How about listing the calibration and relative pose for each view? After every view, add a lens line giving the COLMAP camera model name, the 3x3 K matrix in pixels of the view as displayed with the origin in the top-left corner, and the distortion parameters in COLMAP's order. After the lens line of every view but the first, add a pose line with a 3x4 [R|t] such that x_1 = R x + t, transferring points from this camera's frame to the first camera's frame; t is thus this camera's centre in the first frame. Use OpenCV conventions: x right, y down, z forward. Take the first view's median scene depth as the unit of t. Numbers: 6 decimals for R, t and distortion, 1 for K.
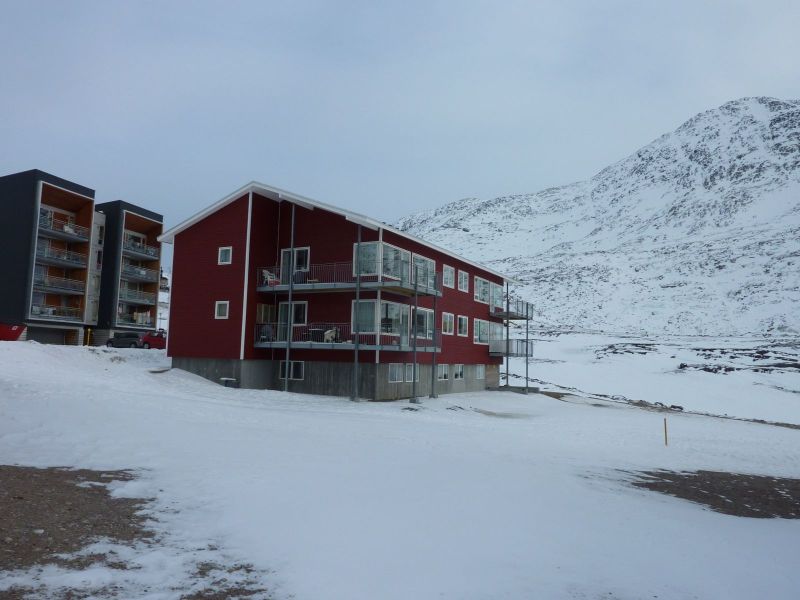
lens RADIAL K [[601.5, 0, 400.0], [0, 601.5, 300.0], [0, 0, 1]] dist [-0.039005, -0.001895]
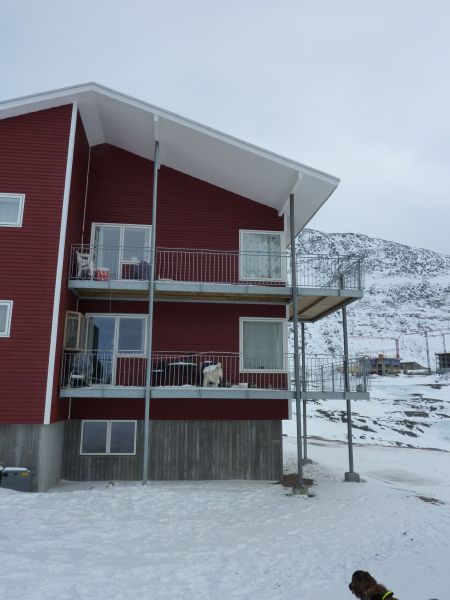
lens RADIAL K [[451.1, 0, 225.0], [0, 451.1, 300.0], [0, 0, 1]] dist [-0.039005, -0.001895]
pose [[0.825639, 0.099003, 0.555444, -0.147430], [-0.041341, 0.992453, -0.115445, 0.015382], [-0.562682, 0.072354, 0.823501, 0.260040]]
